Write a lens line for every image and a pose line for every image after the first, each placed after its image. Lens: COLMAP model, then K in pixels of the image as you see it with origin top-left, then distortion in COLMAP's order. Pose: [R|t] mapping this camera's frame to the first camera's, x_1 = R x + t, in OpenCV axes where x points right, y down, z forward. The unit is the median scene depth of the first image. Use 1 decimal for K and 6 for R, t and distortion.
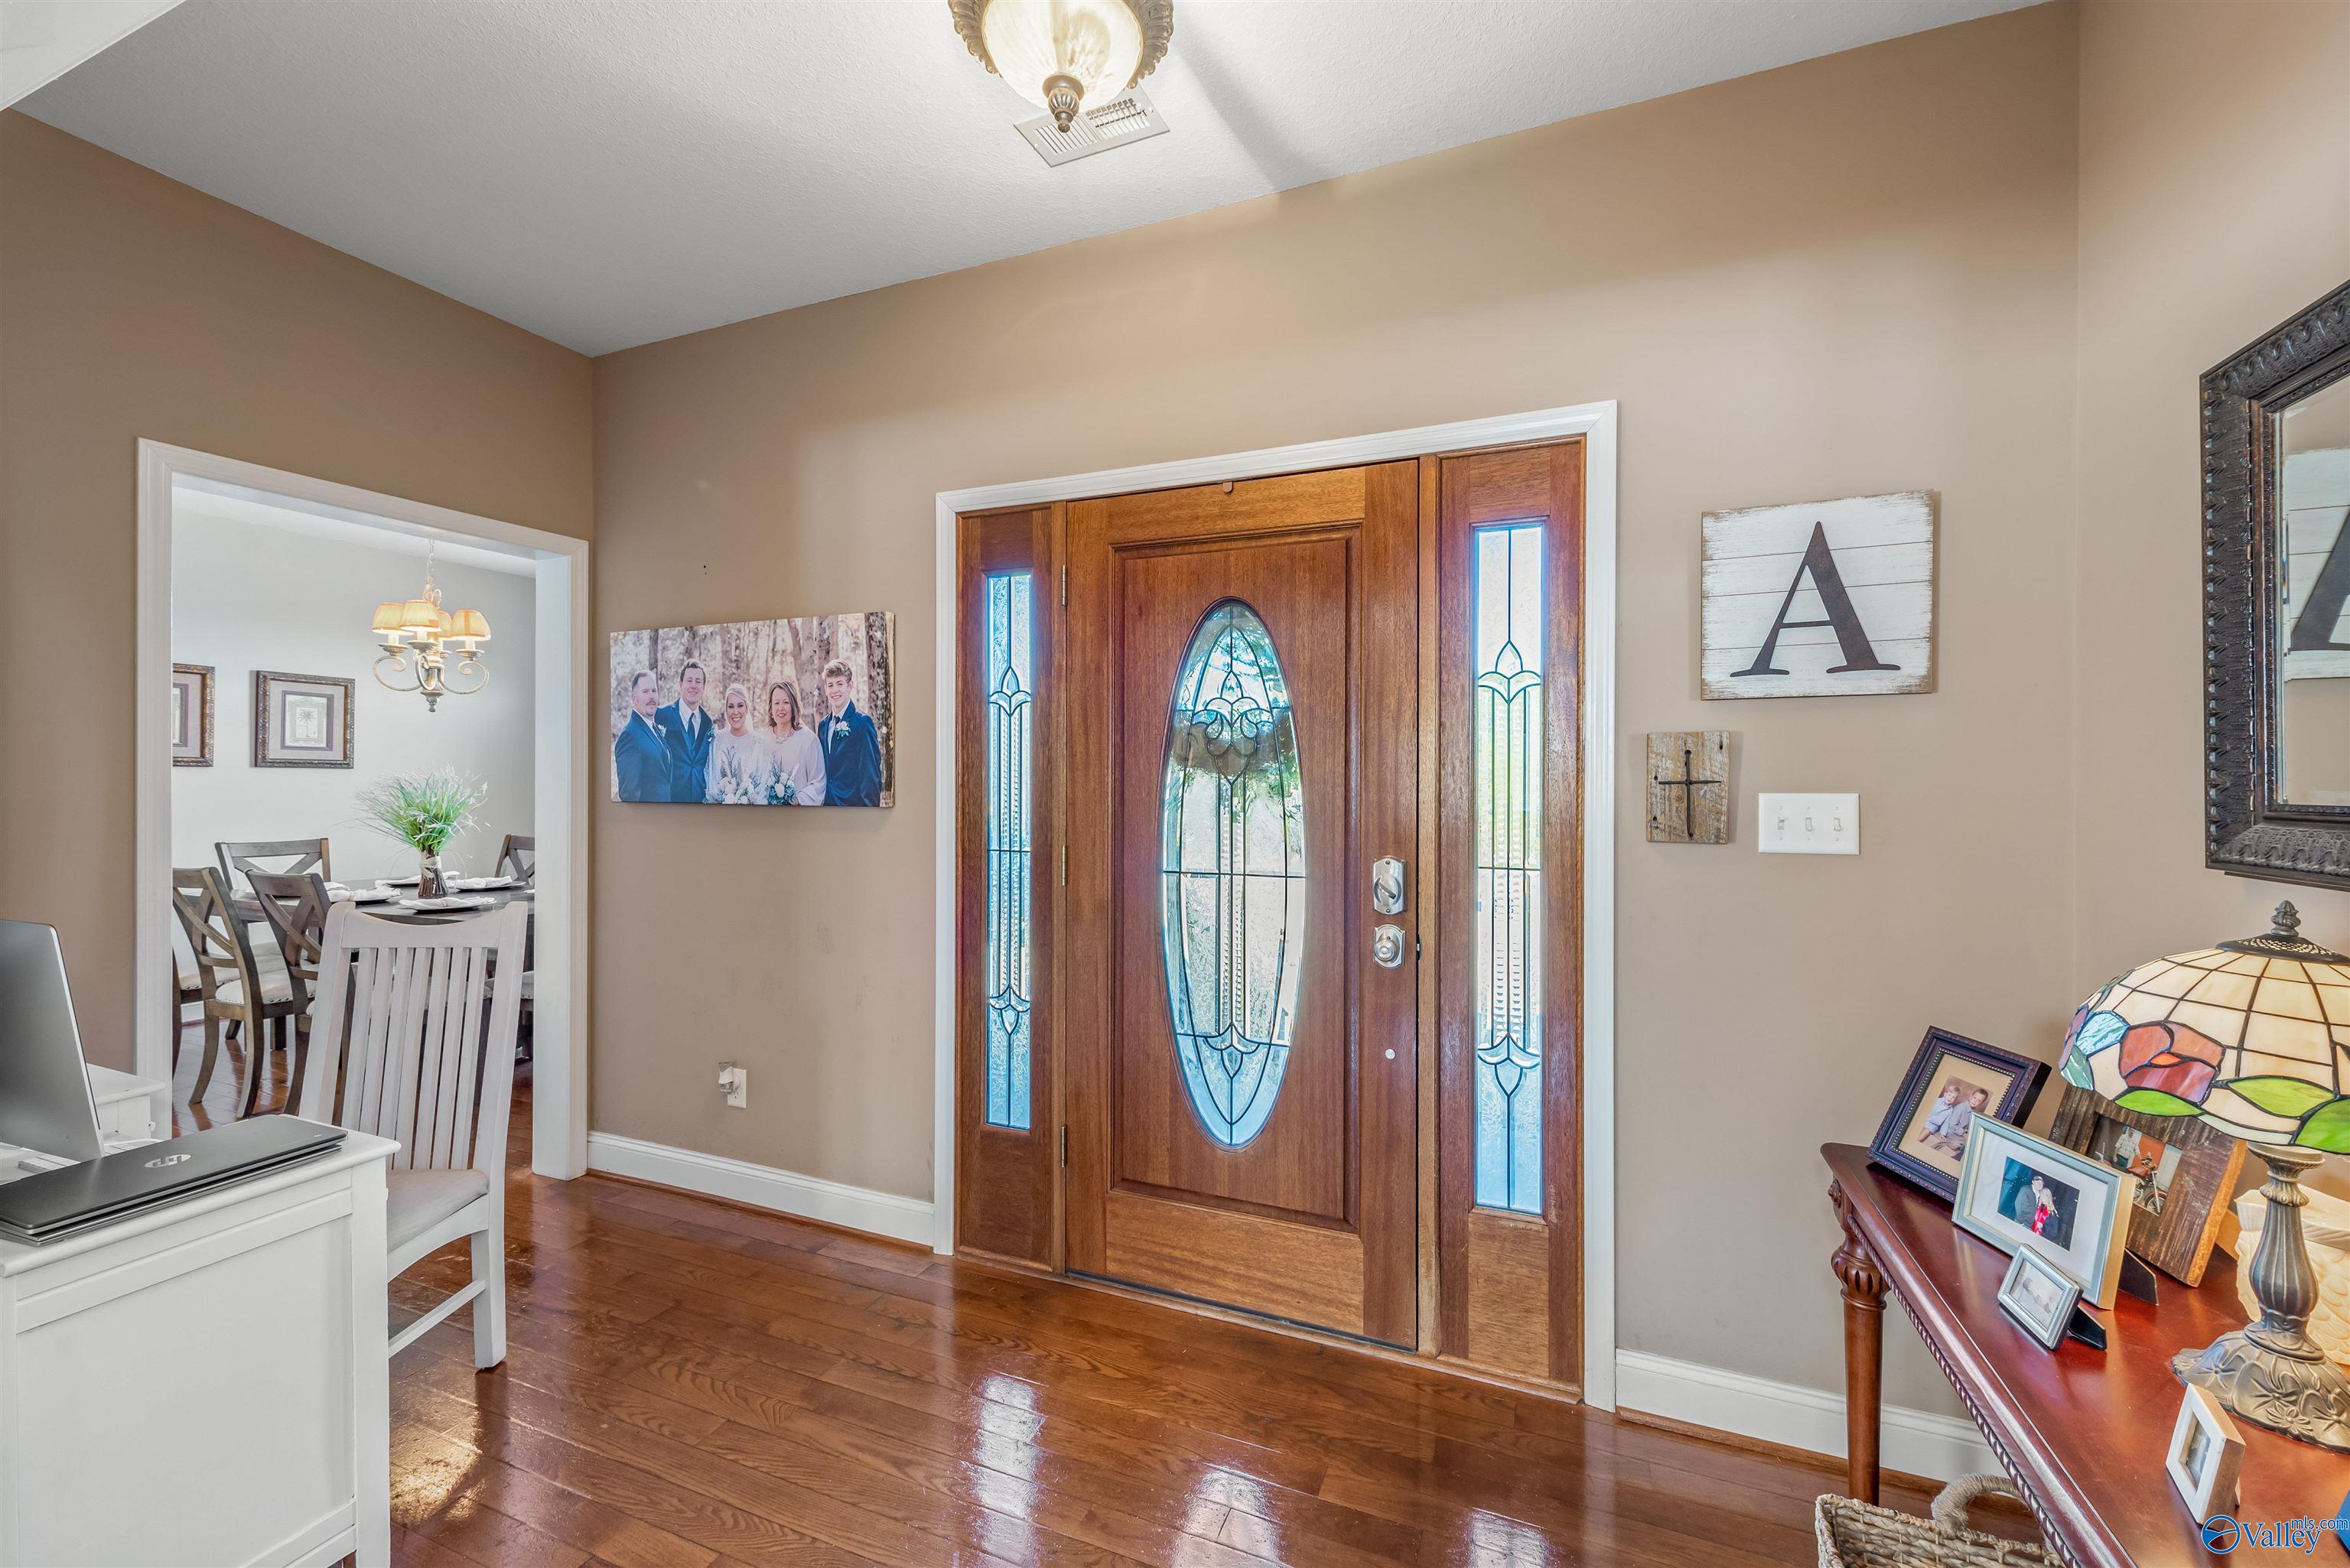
lens RADIAL K [[919.4, 0, 1187.1], [0, 919.4, 774.6], [0, 0, 1]] dist [0.005610, -0.001291]
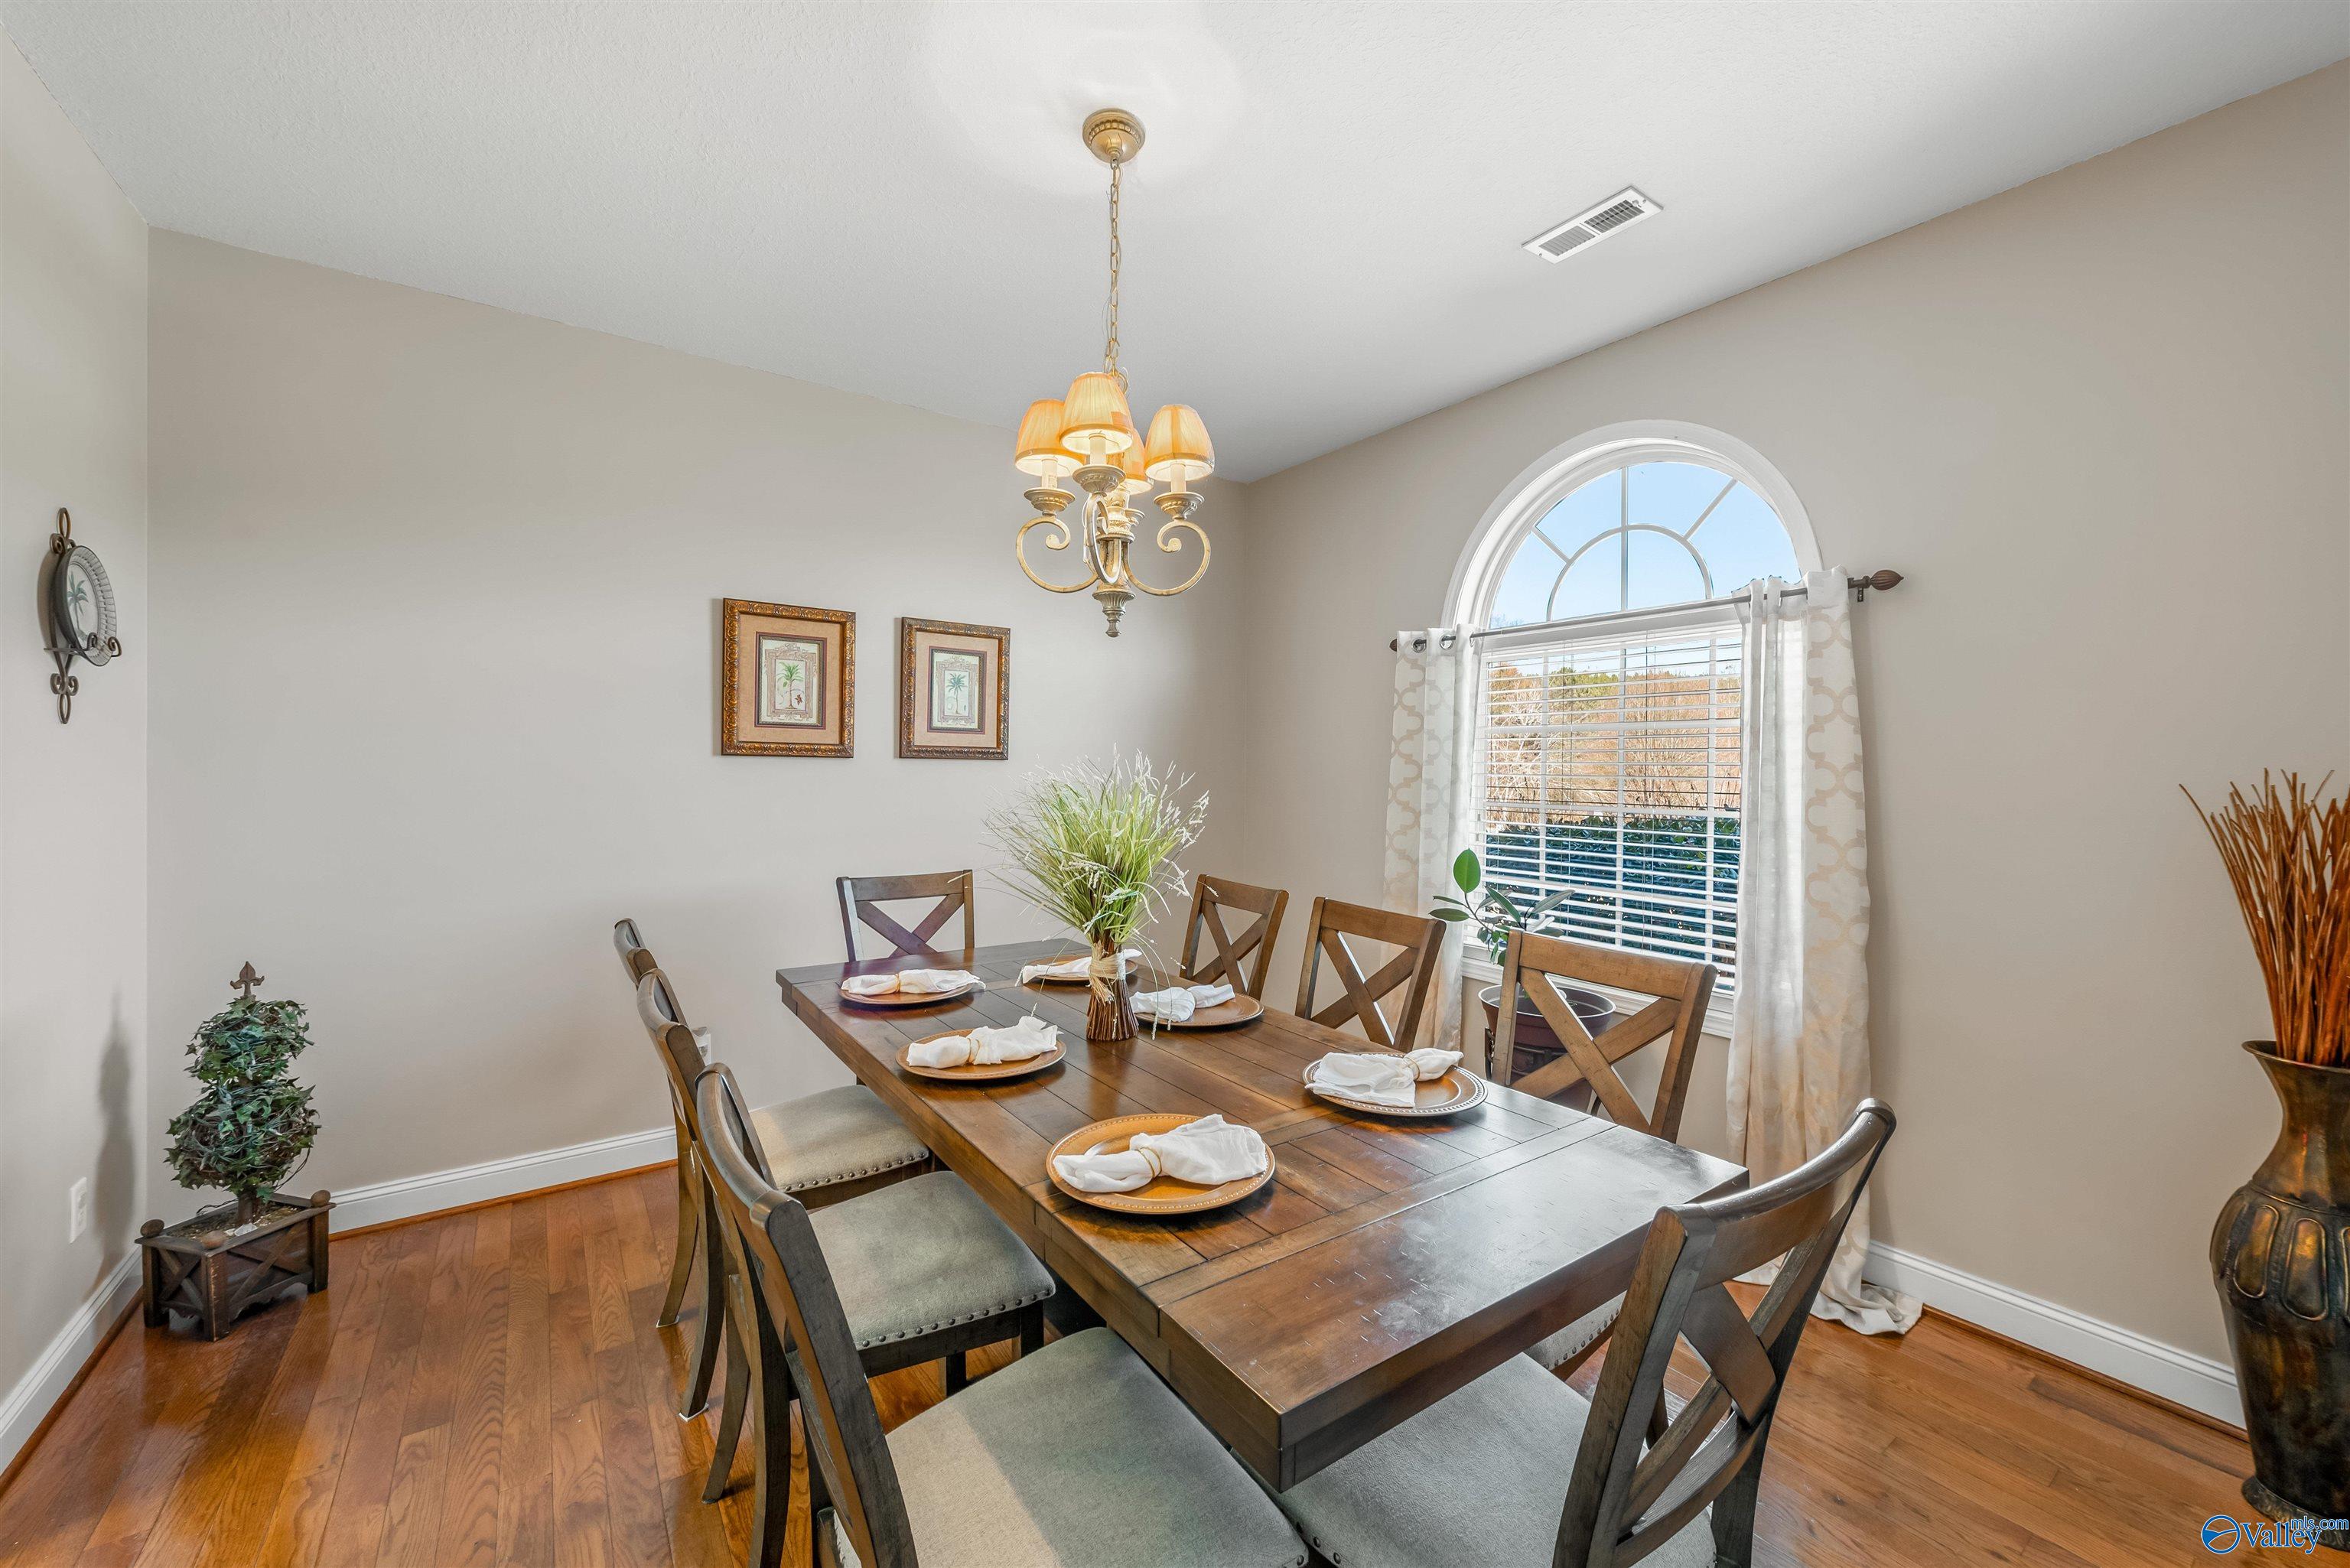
lens RADIAL K [[919.4, 0, 1173.0], [0, 919.4, 775.6], [0, 0, 1]] dist [0.005610, -0.001291]
pose [[0.832235, 0.012138, -0.554290, -0.475643], [-0.005249, 0.999888, 0.014014, -0.005810], [0.554398, -0.008754, 0.832206, 0.561252]]
